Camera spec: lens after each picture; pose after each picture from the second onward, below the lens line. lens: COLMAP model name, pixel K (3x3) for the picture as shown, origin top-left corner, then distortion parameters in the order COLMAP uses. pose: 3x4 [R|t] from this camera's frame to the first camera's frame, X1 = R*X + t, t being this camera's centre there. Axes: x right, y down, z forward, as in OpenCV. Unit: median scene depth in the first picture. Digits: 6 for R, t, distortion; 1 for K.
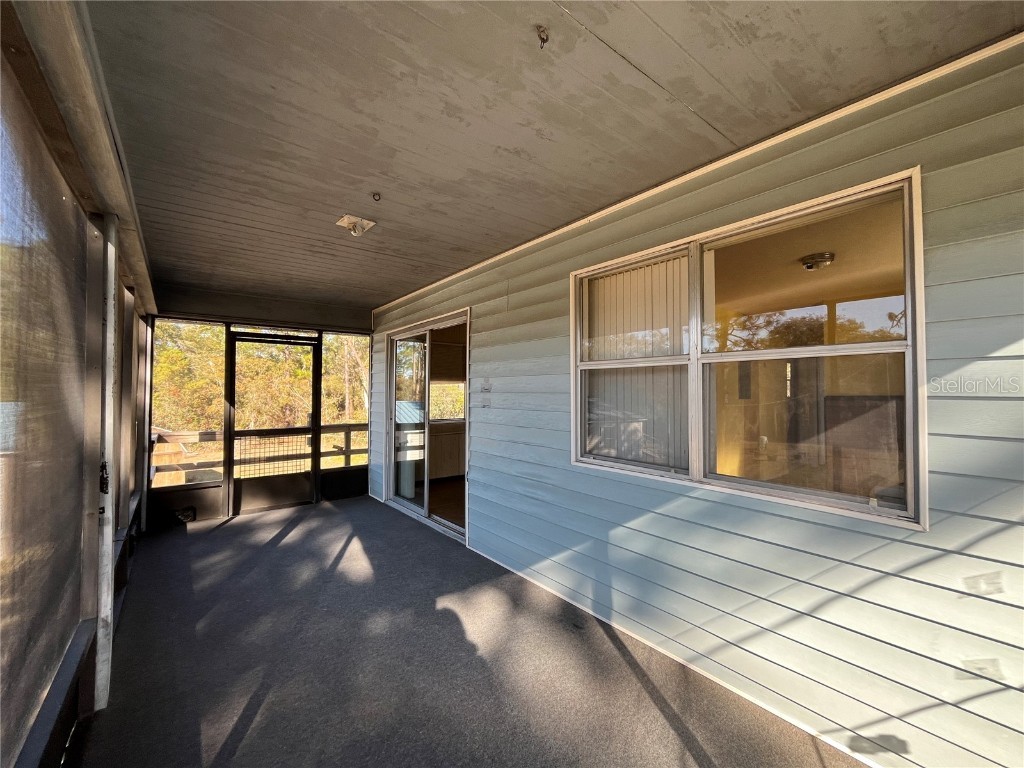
lens RADIAL K [[417.1, 0, 511.2], [0, 417.1, 384.5], [0, 0, 1]] dist [-0.000683, -0.000232]
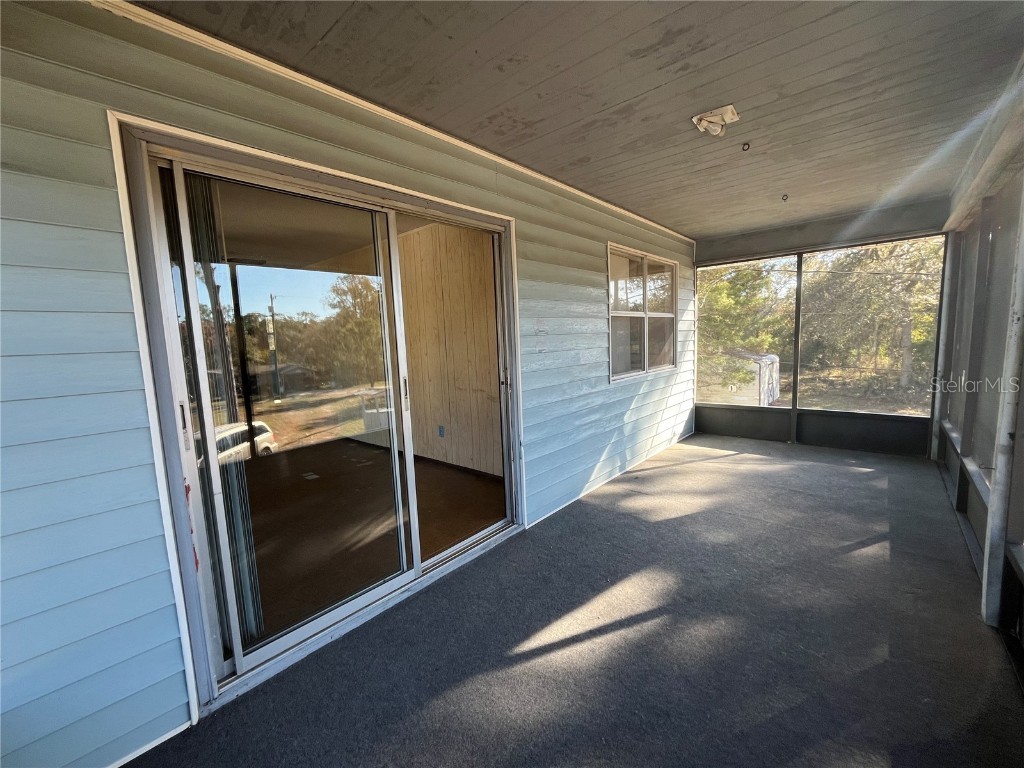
lens RADIAL K [[417.1, 0, 511.2], [0, 417.1, 384.5], [0, 0, 1]] dist [-0.000683, -0.000232]
pose [[-0.174529, -0.107754, 0.978738, -1.088796], [0.019721, 0.993412, 0.112886, 0.026436], [-0.984454, 0.039003, -0.171254, 1.465444]]
